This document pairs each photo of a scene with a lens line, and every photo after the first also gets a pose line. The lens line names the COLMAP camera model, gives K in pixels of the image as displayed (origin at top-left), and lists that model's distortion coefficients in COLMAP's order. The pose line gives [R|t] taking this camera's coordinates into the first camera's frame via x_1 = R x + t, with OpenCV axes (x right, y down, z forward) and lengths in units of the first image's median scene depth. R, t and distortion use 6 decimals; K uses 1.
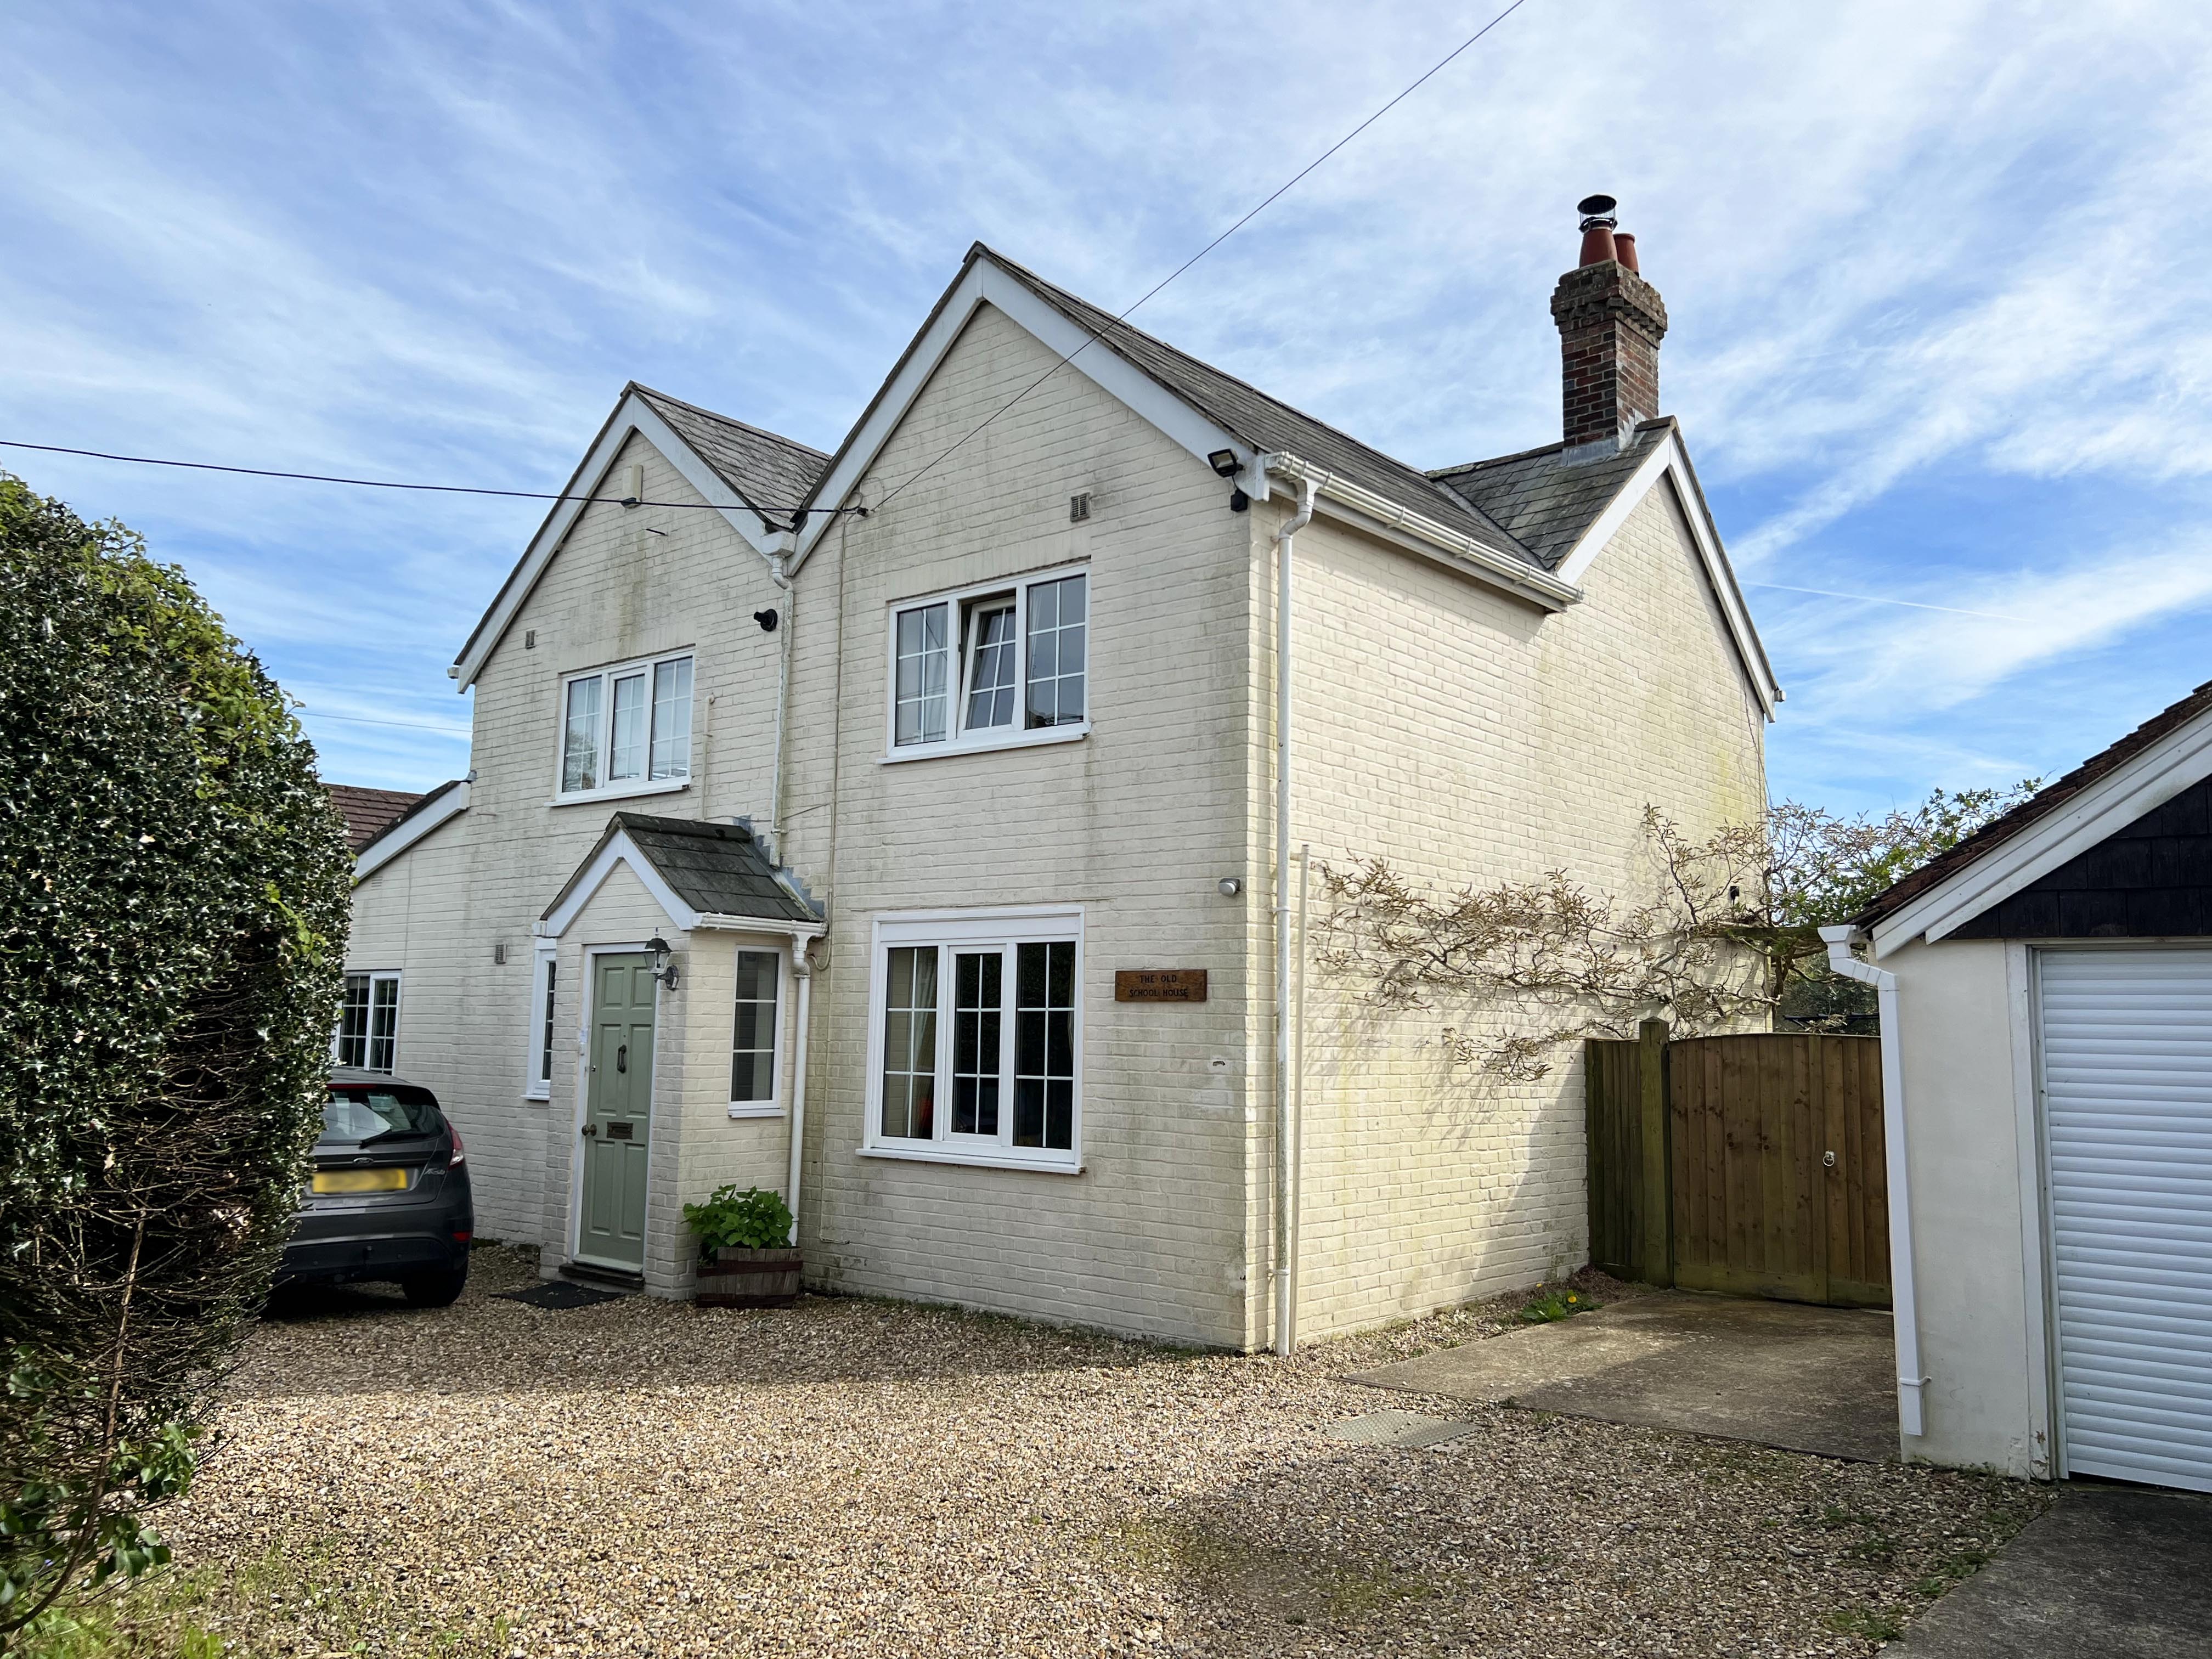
lens RADIAL K [[1757.1, 0, 1106.0], [0, 1757.1, 829.5], [0, 0, 1]] dist [0.174676, -0.562354]
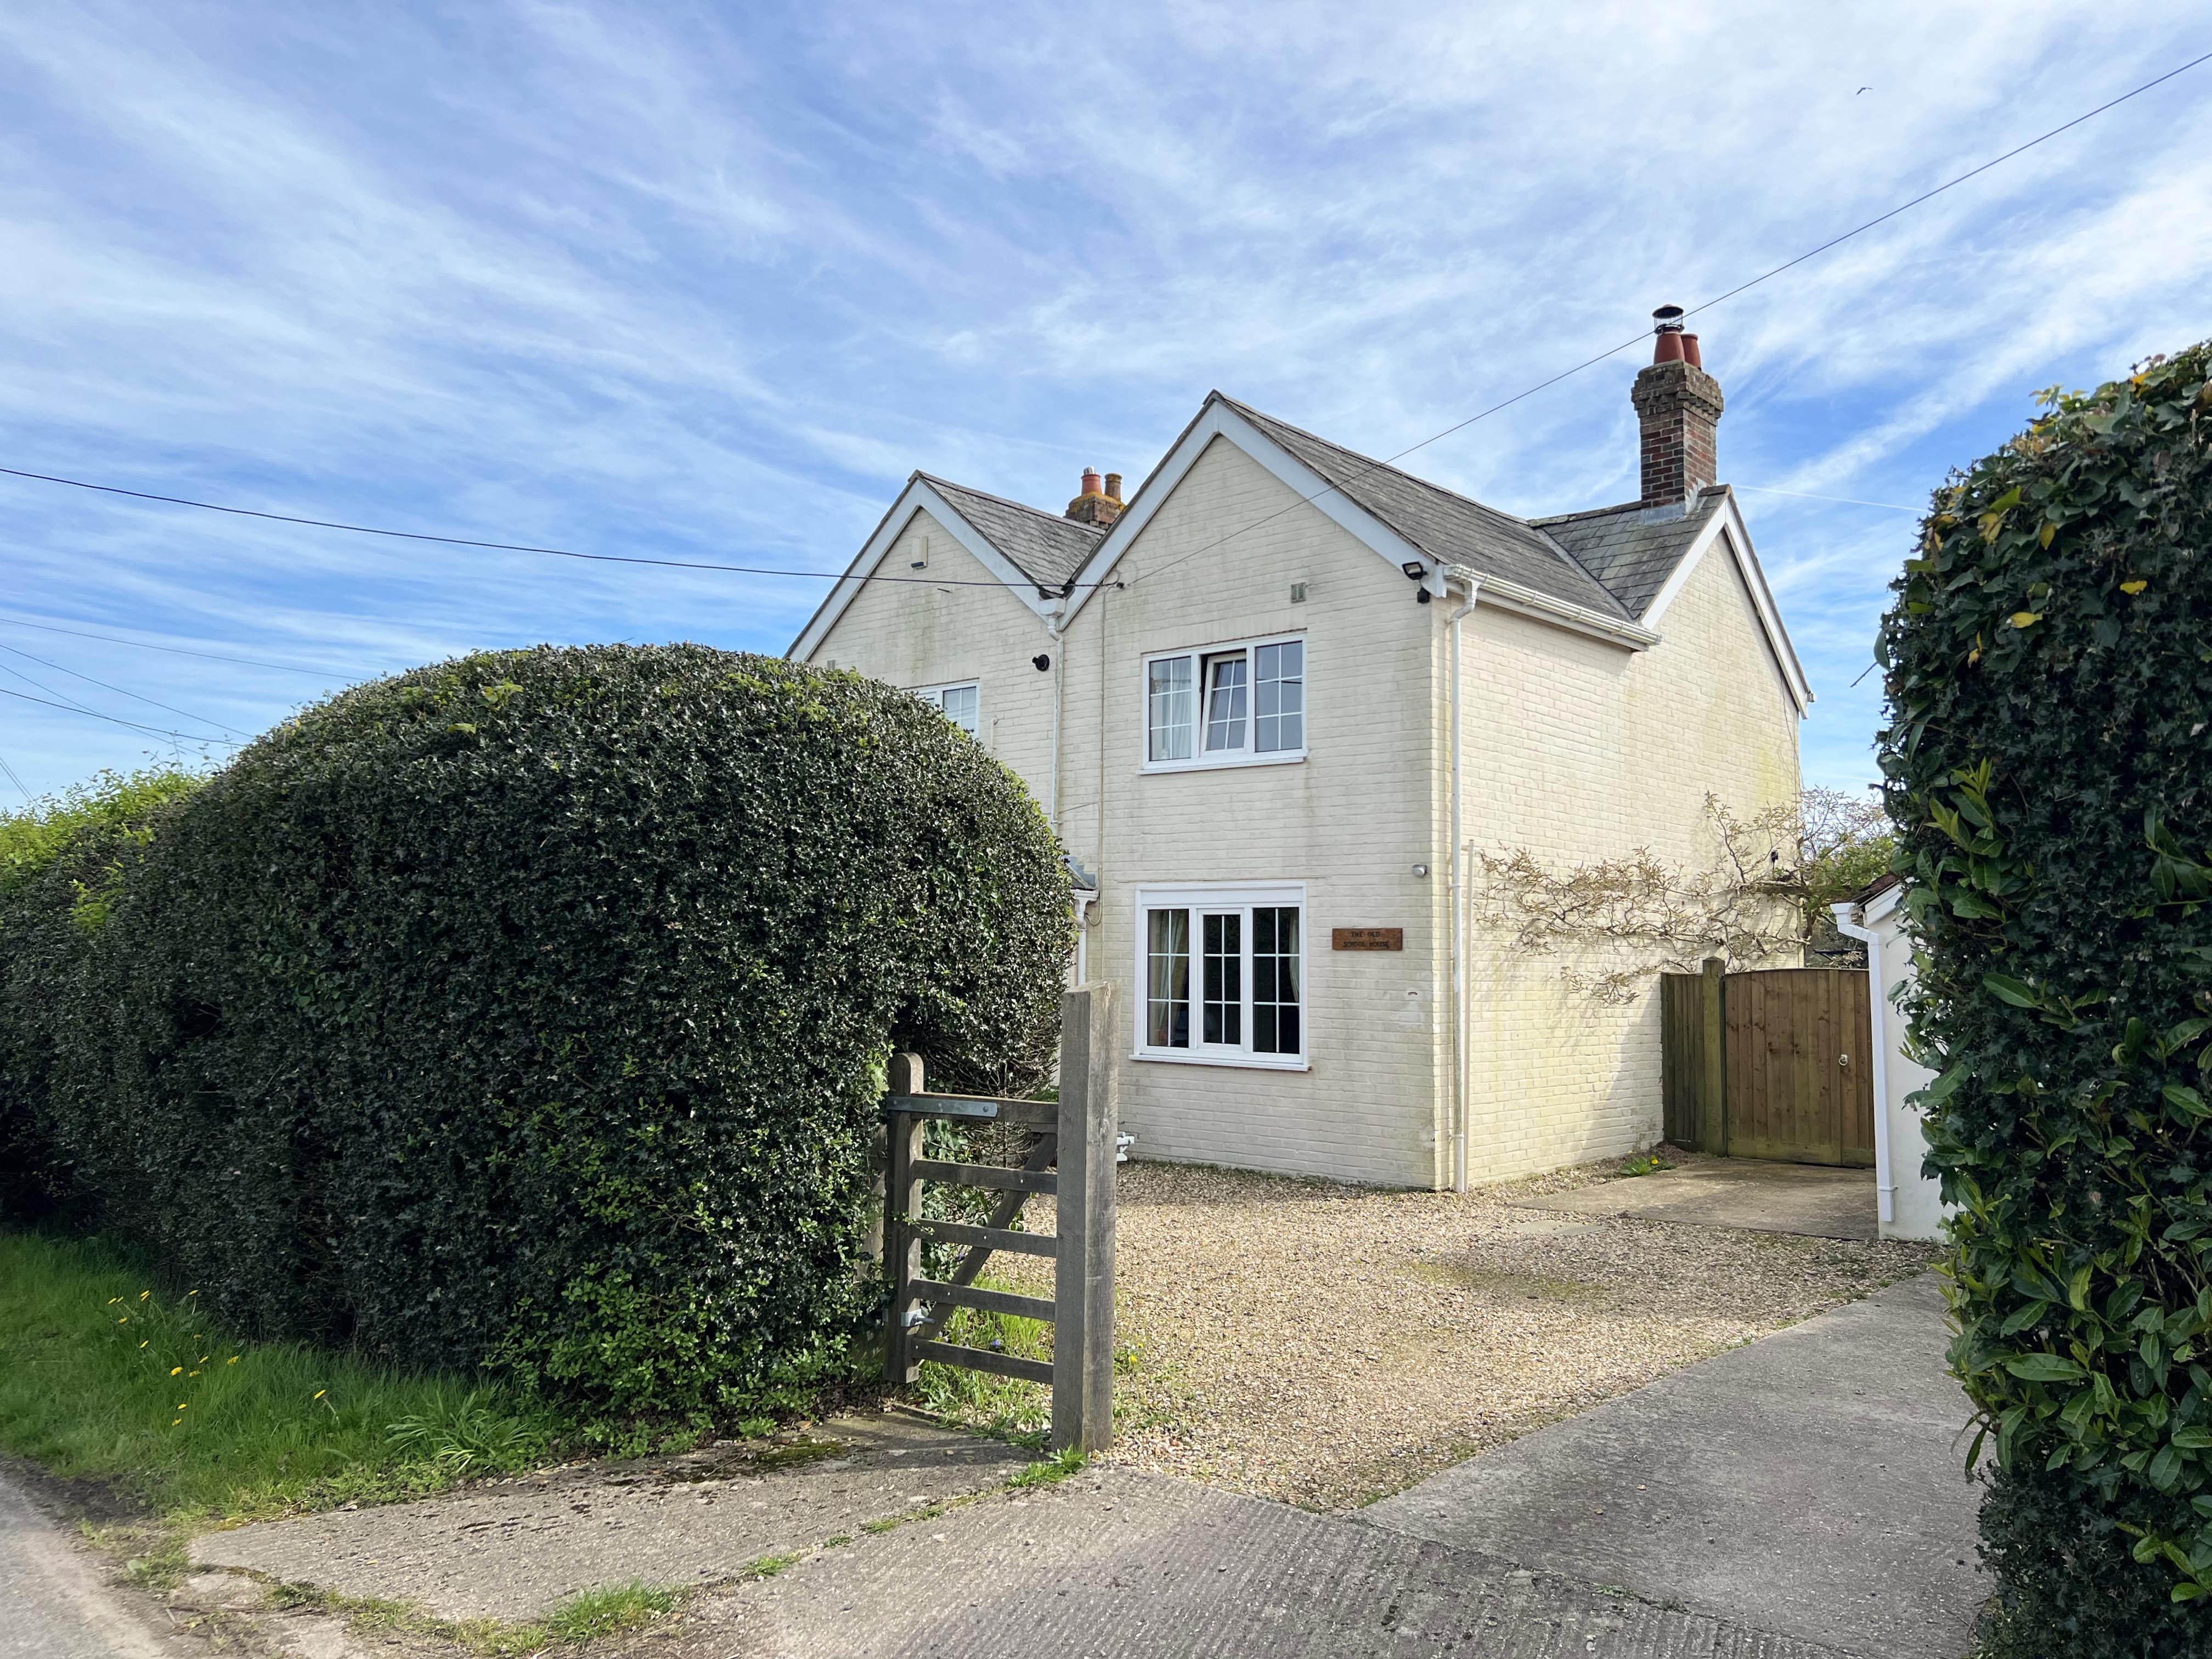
lens RADIAL K [[1757.1, 0, 1106.0], [0, 1757.1, 829.5], [0, 0, 1]] dist [0.174676, -0.562354]
pose [[0.999825, -0.007102, -0.017291, -0.135429], [0.007777, 0.999197, 0.039294, -0.049974], [0.016998, -0.039422, 0.999078, -0.369061]]
